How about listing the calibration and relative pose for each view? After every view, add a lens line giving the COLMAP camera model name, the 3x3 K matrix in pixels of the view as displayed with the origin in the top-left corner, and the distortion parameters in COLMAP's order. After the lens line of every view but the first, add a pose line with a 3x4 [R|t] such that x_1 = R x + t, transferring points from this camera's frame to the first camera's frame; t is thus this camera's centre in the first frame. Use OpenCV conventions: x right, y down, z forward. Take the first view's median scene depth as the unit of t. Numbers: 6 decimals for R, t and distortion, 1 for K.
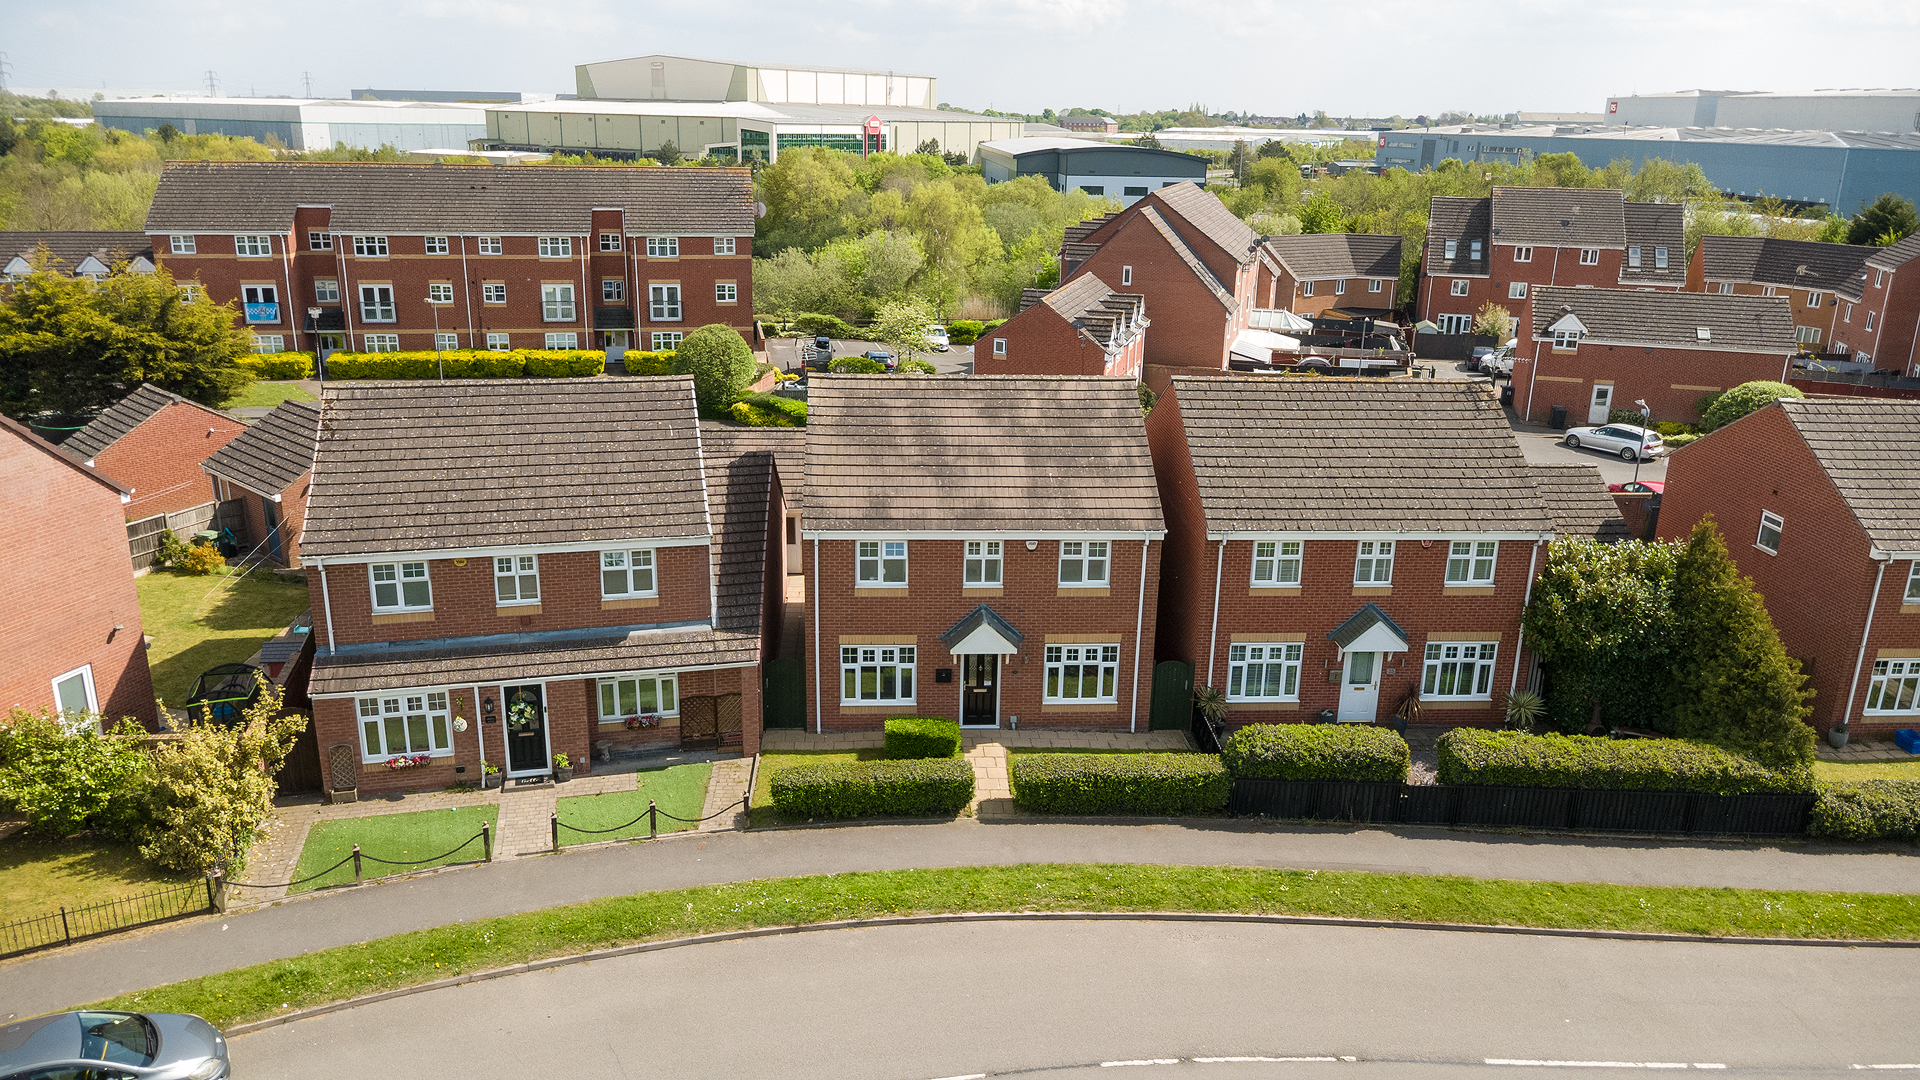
lens RADIAL K [[1349.3, 0, 956.1], [0, 1349.3, 539.8], [0, 0, 1]] dist [0.034354, -0.050655]
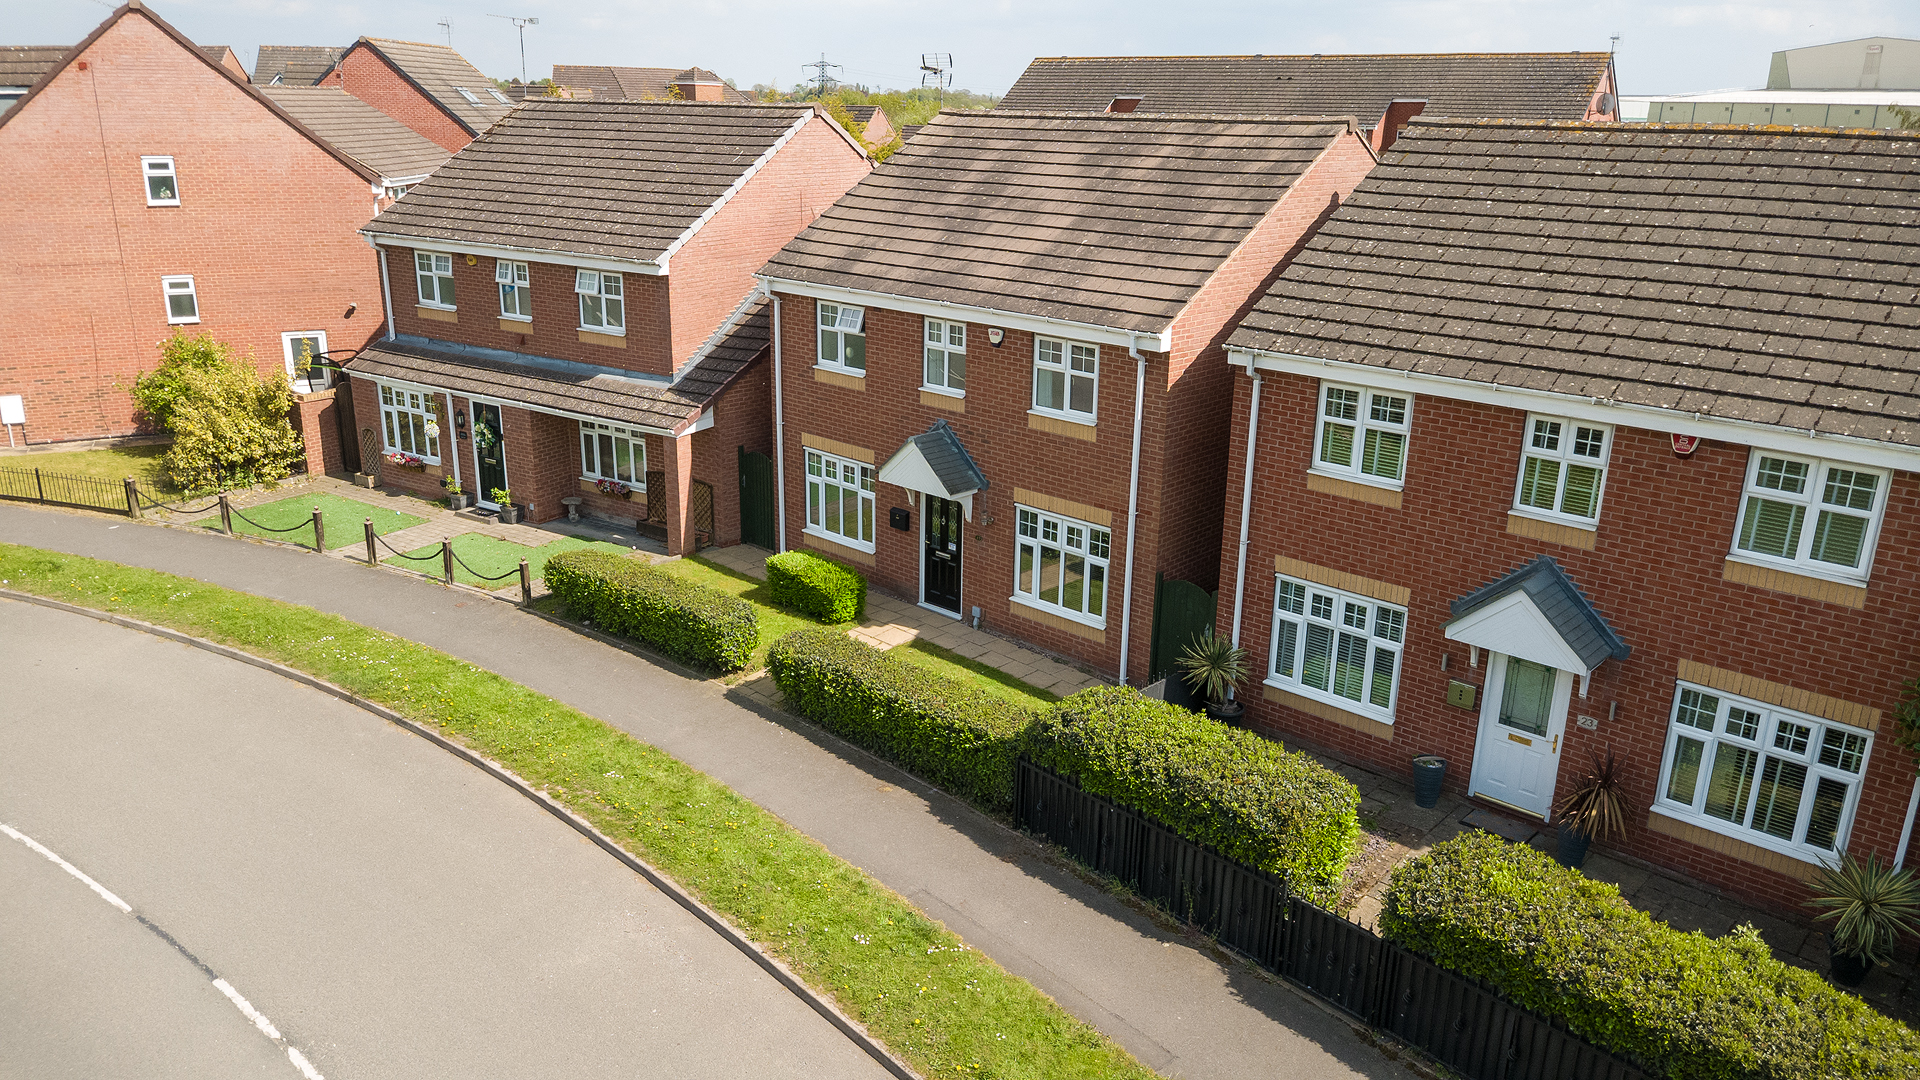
lens RADIAL K [[1349.3, 0, 956.1], [0, 1349.3, 539.8], [0, 0, 1]] dist [0.034354, -0.050655]
pose [[0.688478, 0.215082, -0.692631, 0.487295], [-0.221119, 0.971795, 0.081977, 0.047393], [0.690727, 0.096715, 0.716618, 0.522757]]
